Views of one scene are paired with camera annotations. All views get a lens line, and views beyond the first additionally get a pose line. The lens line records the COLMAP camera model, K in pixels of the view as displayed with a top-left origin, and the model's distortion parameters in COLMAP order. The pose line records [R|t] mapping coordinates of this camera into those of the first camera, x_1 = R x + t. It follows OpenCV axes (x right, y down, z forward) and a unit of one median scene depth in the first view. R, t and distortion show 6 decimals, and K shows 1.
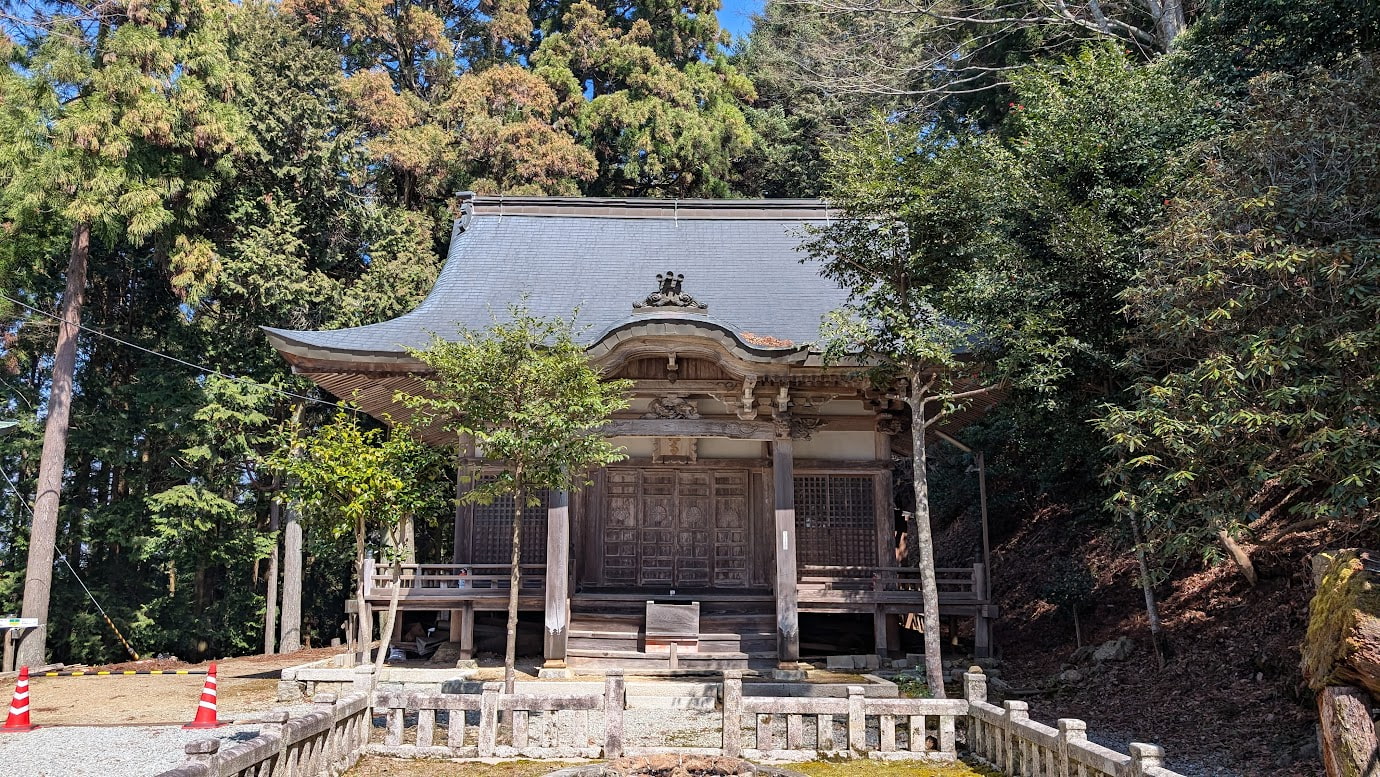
lens RADIAL K [[1004.6, 0, 690.0], [0, 1004.6, 388.5], [0, 0, 1]] dist [0.019157, -0.004448]
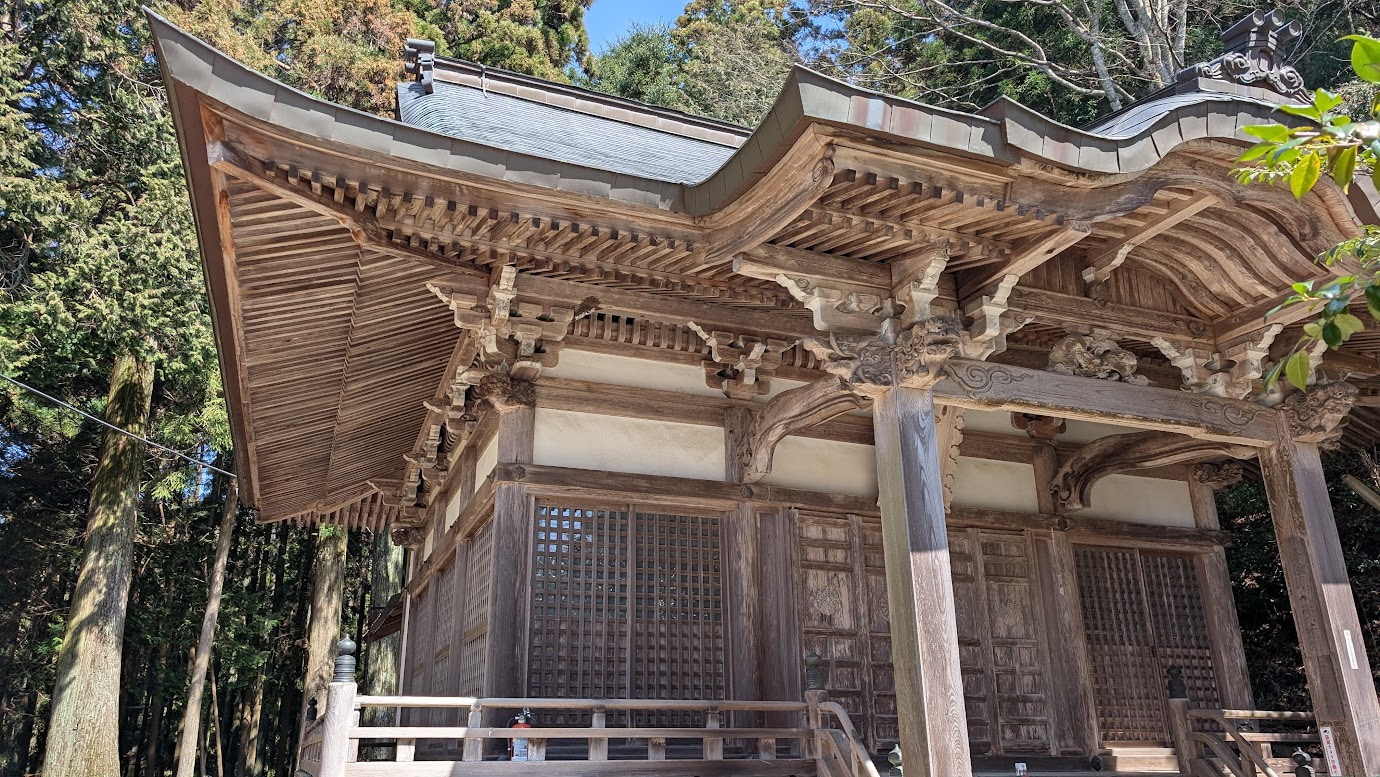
lens RADIAL K [[1004.6, 0, 690.0], [0, 1004.6, 388.5], [0, 0, 1]] dist [0.019157, -0.004448]
pose [[0.935034, 0.113055, 0.336051, -0.311517], [-0.057840, 0.983742, -0.170018, 0.109206], [-0.349809, 0.139536, 0.926371, 0.548375]]
